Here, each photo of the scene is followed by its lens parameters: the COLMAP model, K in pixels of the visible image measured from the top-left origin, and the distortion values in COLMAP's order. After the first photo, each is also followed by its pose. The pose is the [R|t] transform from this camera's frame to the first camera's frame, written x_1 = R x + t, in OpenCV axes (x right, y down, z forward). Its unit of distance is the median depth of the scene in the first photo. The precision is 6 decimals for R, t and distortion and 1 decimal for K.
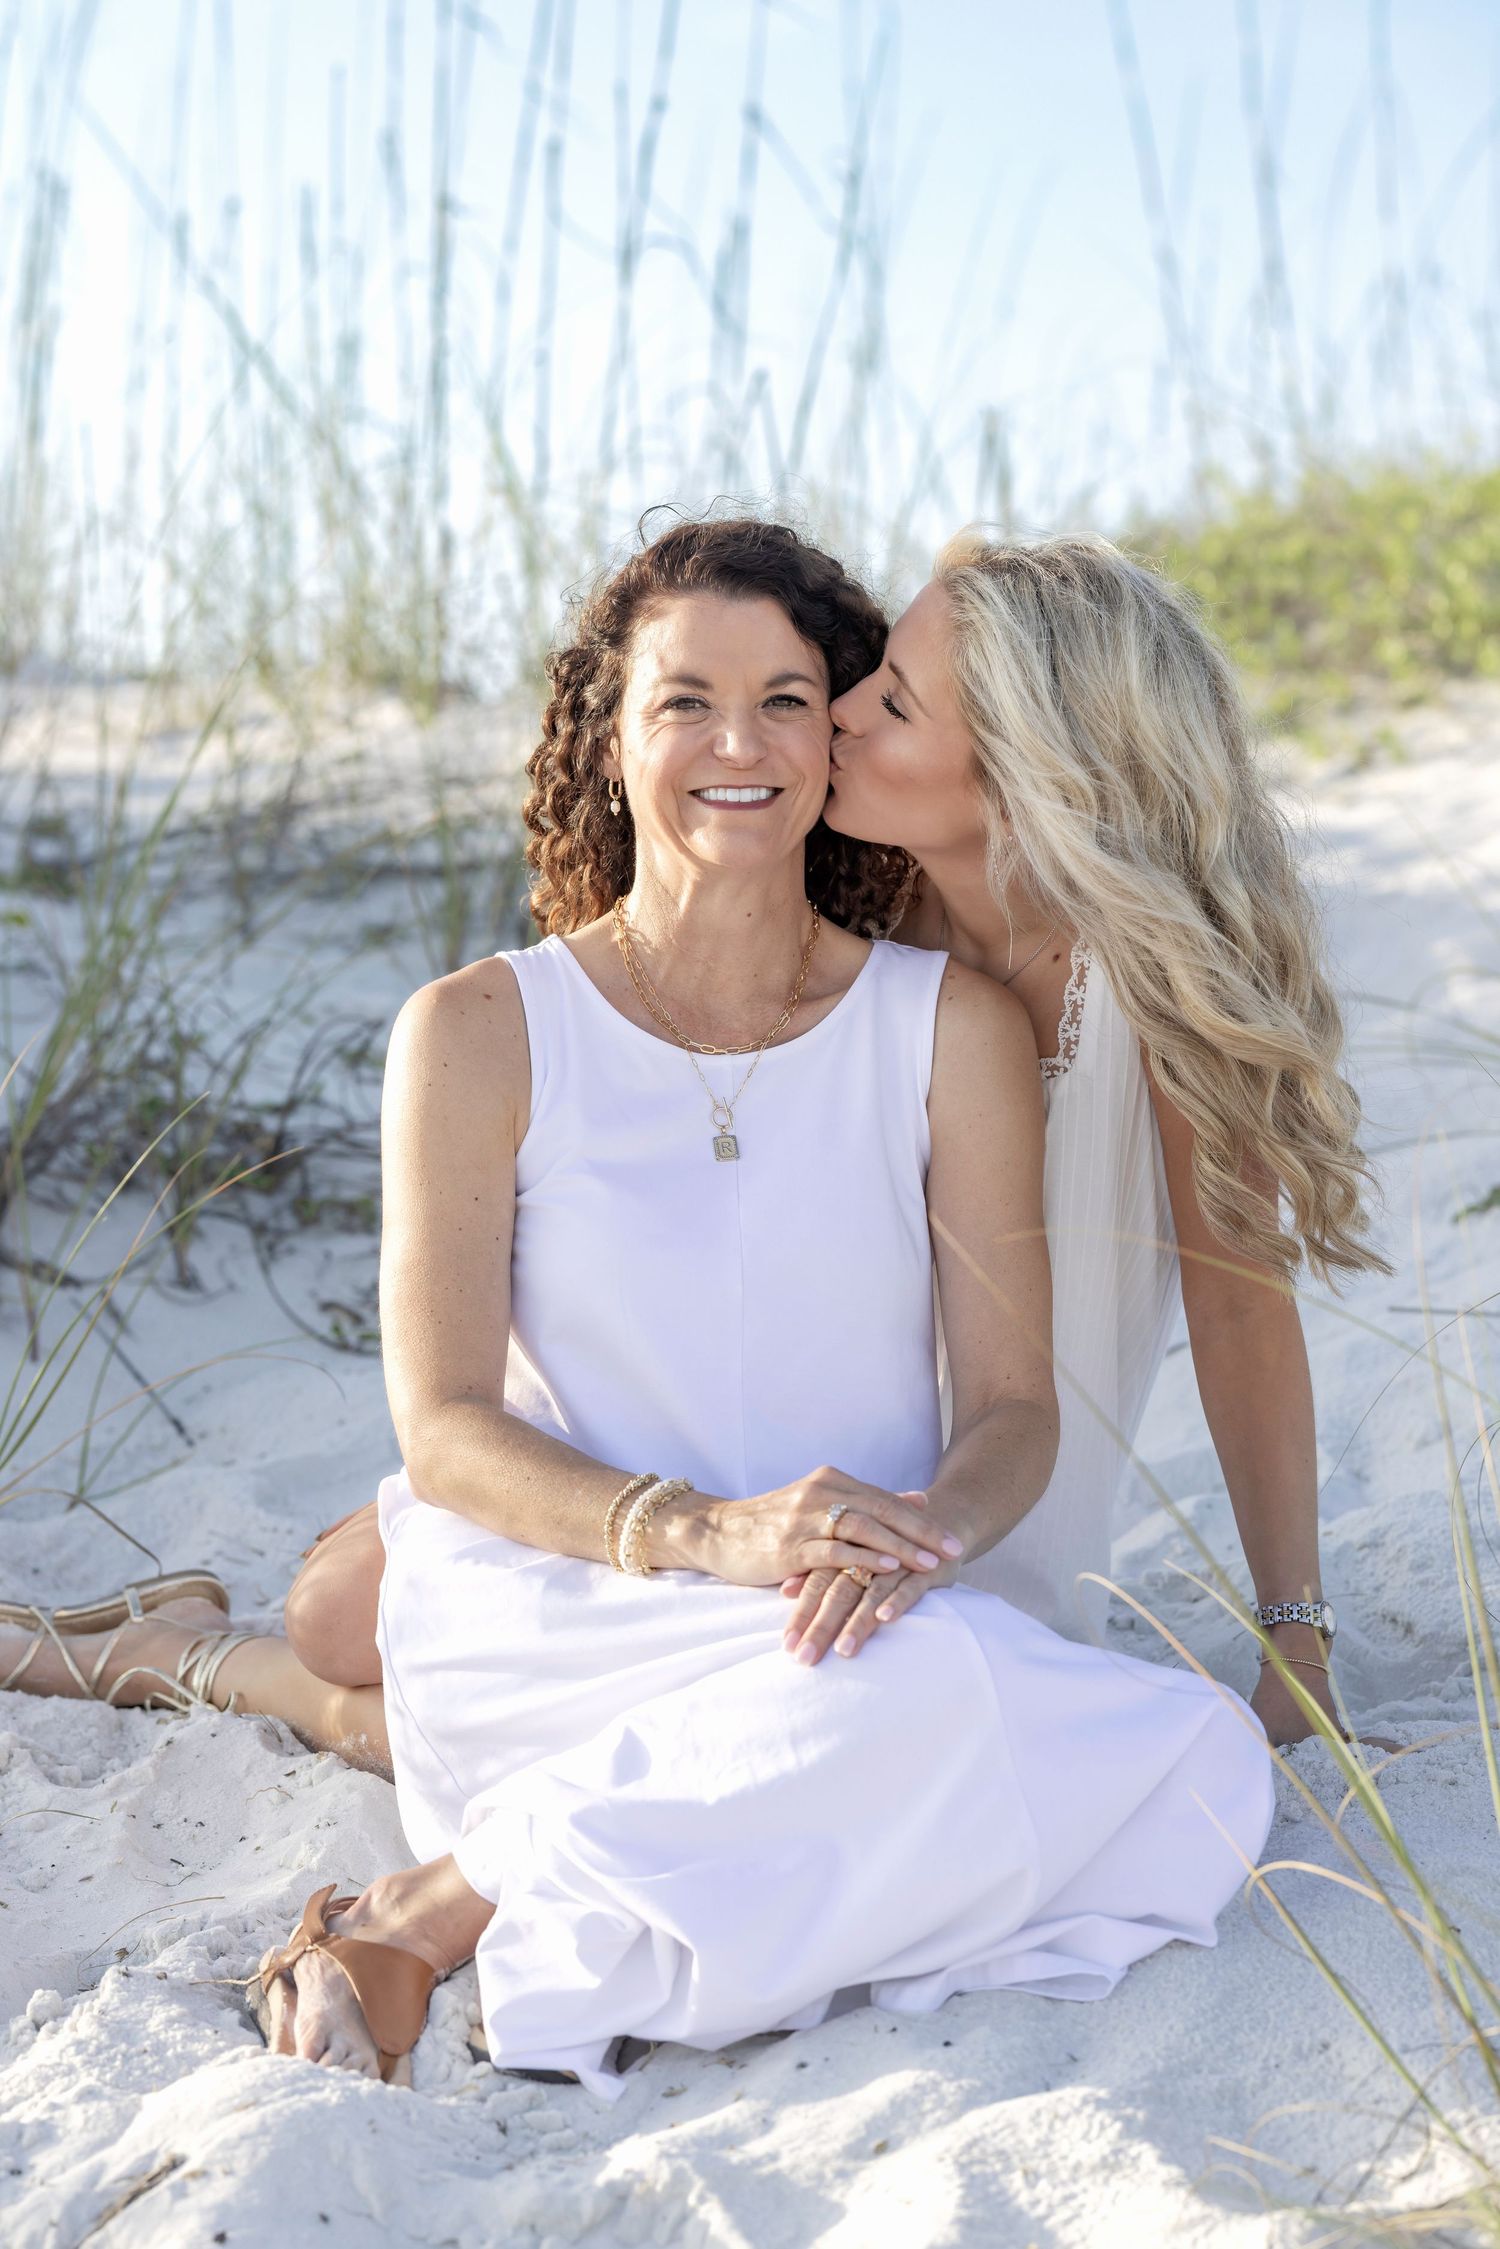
lens RADIAL K [[8767.5, 0, 750.0], [0, 8767.5, 1124.5], [0, 0, 1]] dist [0.025386, 0.332306]
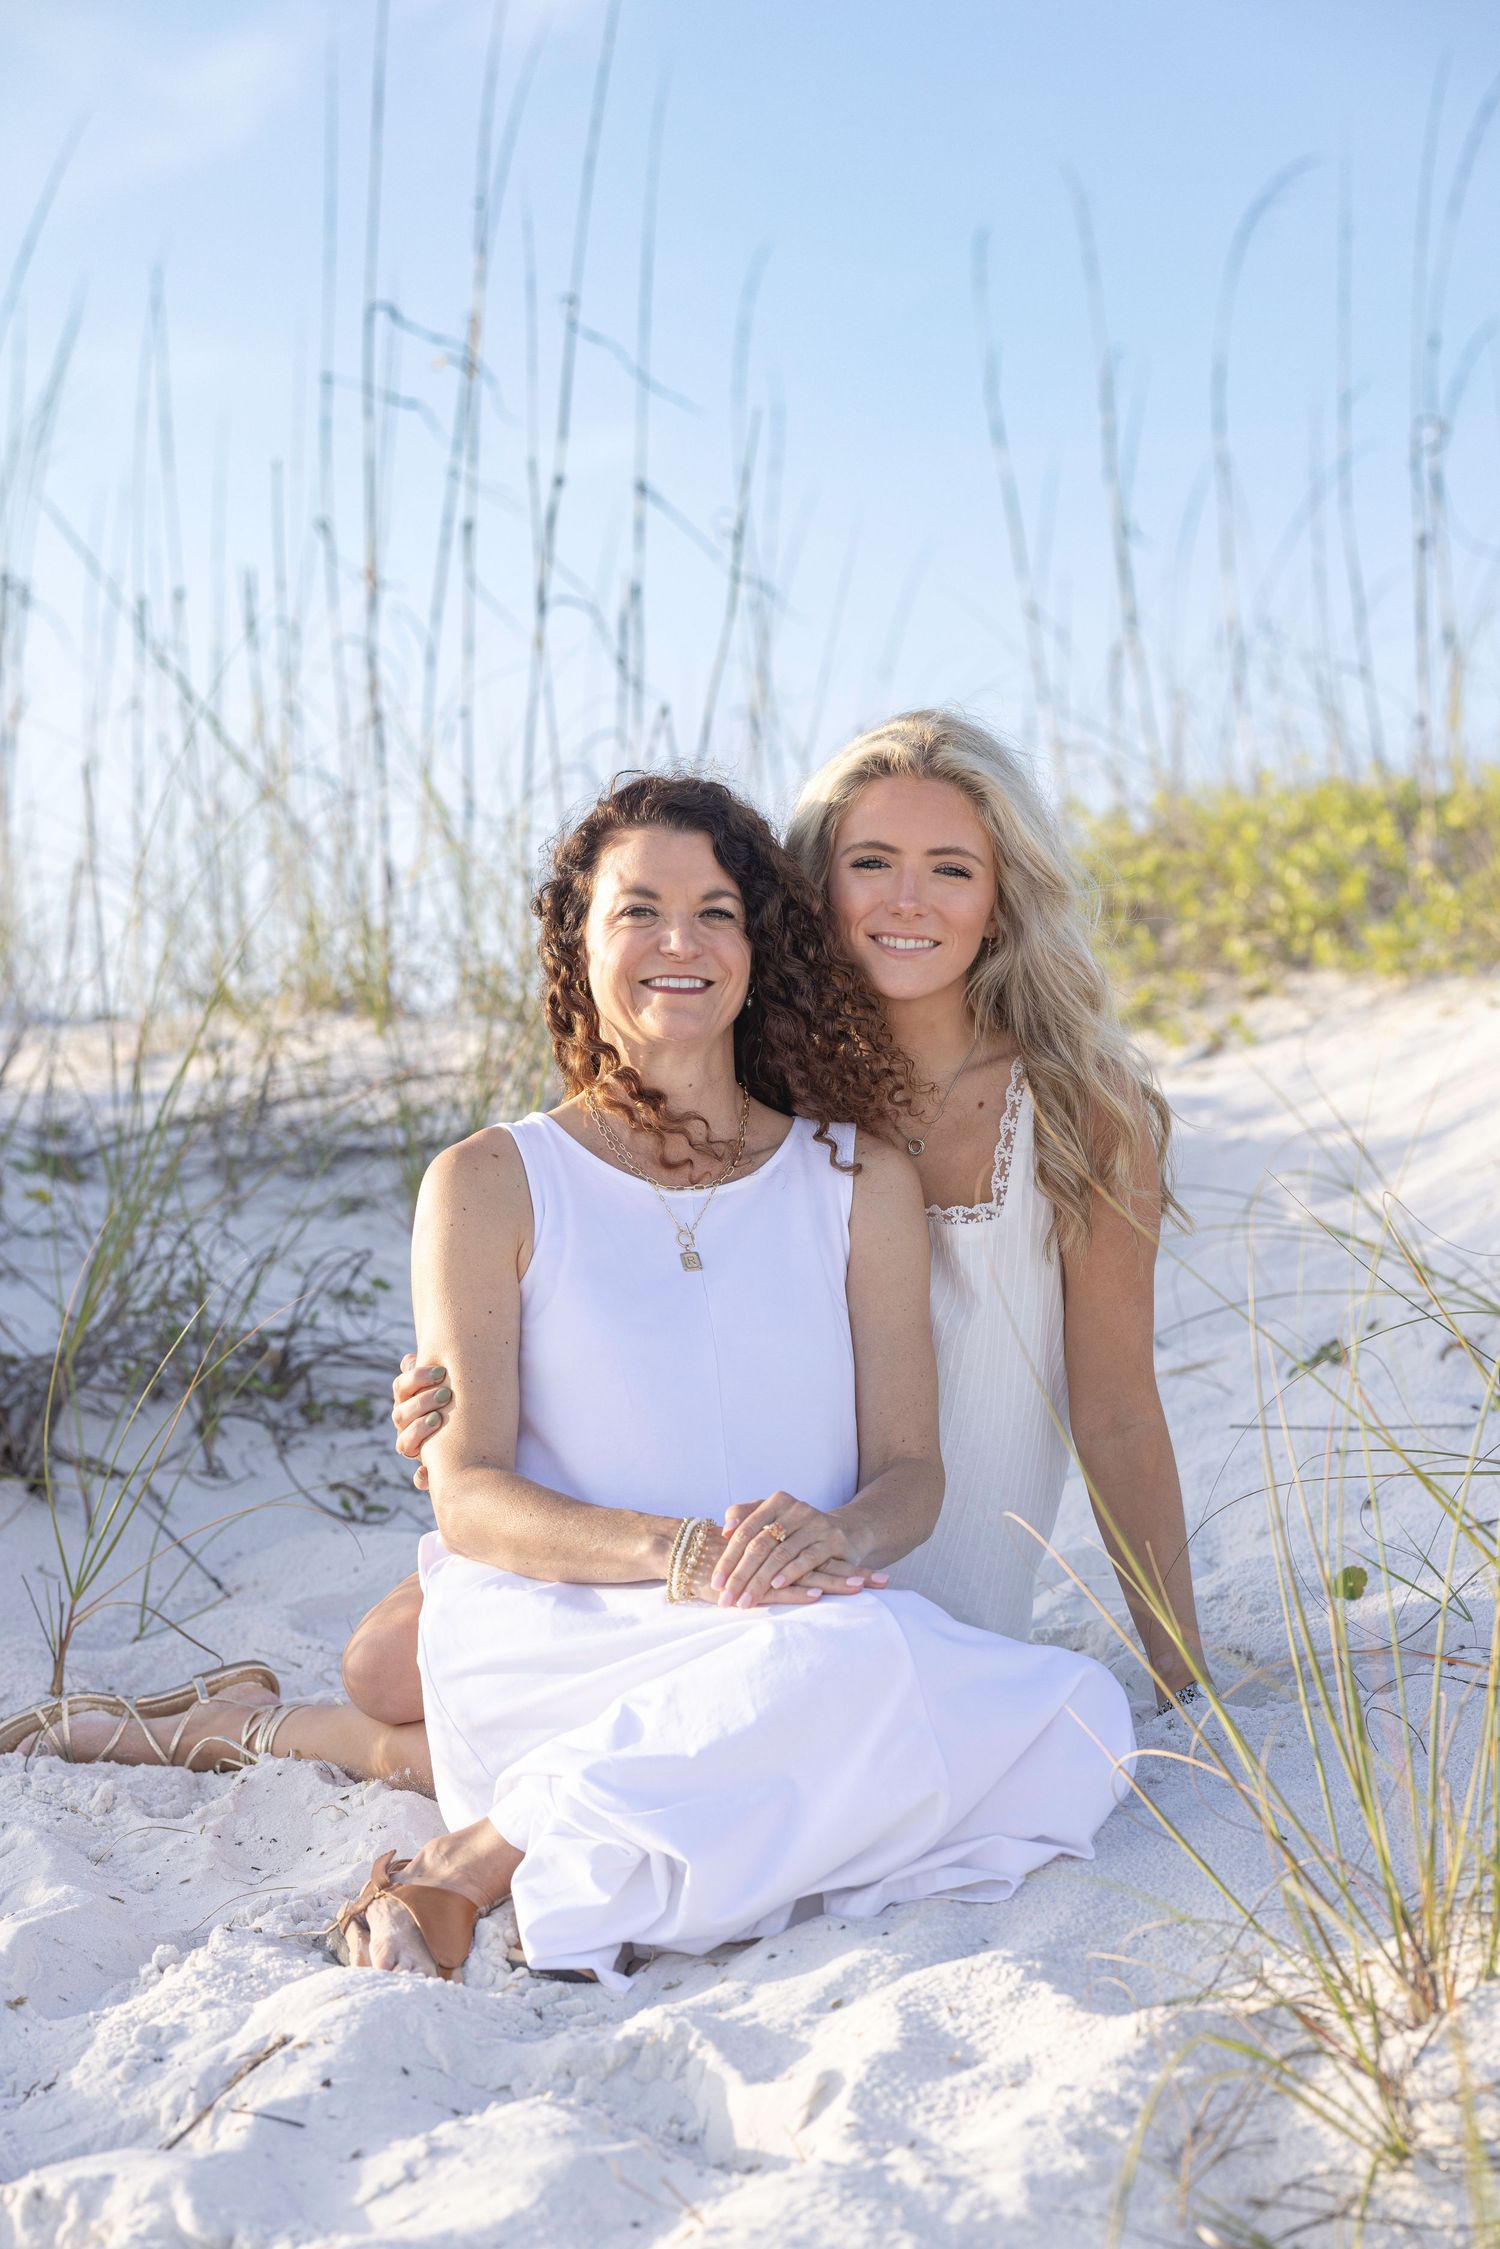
lens RADIAL K [[8767.5, 0, 750.0], [0, 8767.5, 1124.5], [0, 0, 1]] dist [0.025386, 0.332306]
pose [[0.999255, -0.036473, 0.012595, -0.007851], [0.037035, 0.998175, -0.047697, 0.041772], [-0.010833, 0.048128, 0.998782, -0.242597]]
